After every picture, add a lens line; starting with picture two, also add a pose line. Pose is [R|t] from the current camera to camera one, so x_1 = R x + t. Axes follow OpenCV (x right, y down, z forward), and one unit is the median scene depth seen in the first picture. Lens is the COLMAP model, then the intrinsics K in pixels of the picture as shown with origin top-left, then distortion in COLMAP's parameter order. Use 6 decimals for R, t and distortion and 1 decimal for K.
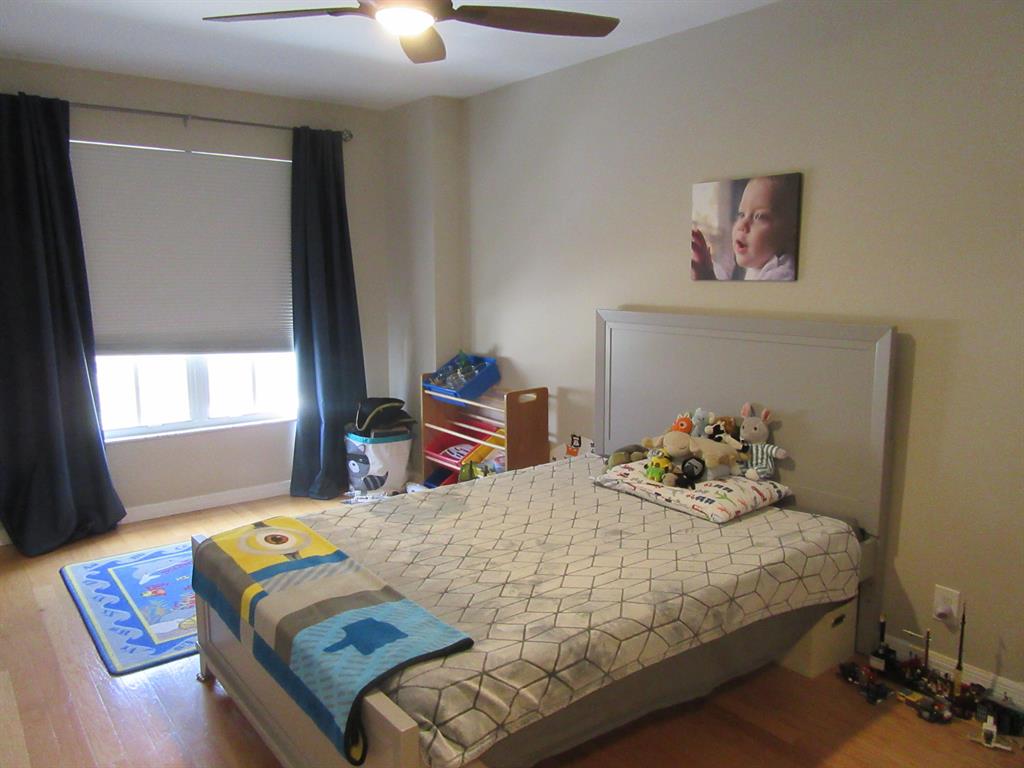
lens RADIAL K [[763.7, 0, 511.7], [0, 763.7, 386.2], [0, 0, 1]] dist [0.009410, -0.000103]
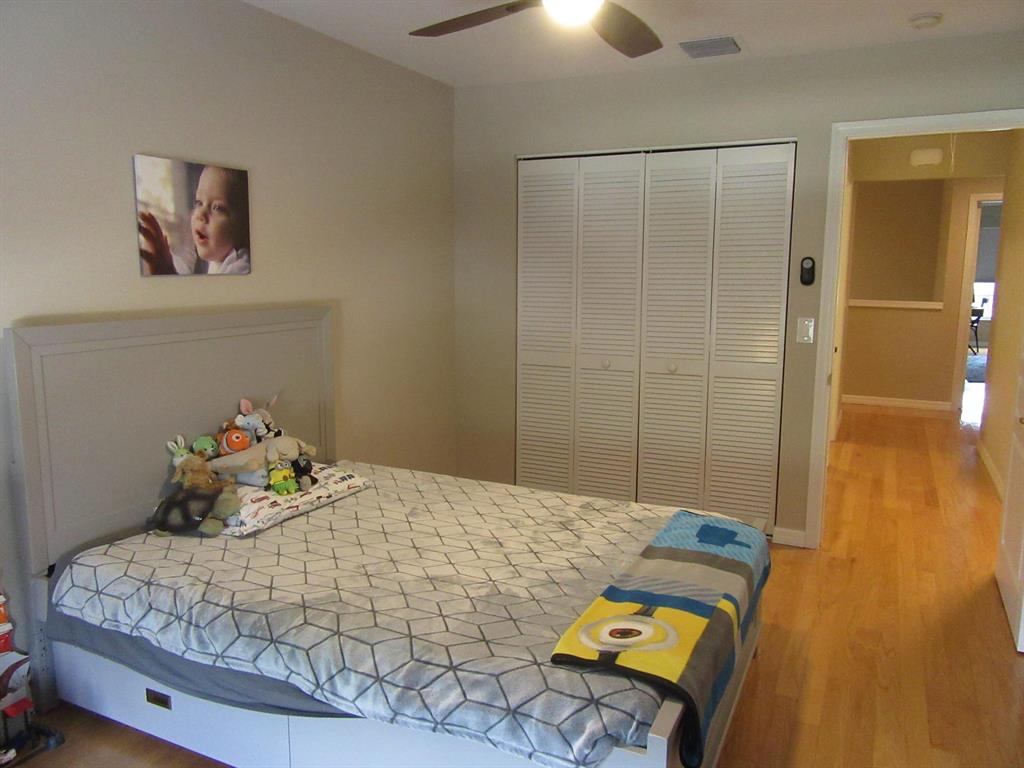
lens RADIAL K [[763.7, 0, 510.9], [0, 763.7, 382.3], [0, 0, 1]] dist [0.009410, -0.000103]
pose [[-0.443229, -0.139290, 0.885520, -0.706595], [0.126949, 0.968144, 0.215828, -0.166256], [-0.887374, 0.208077, -0.411427, 1.089769]]
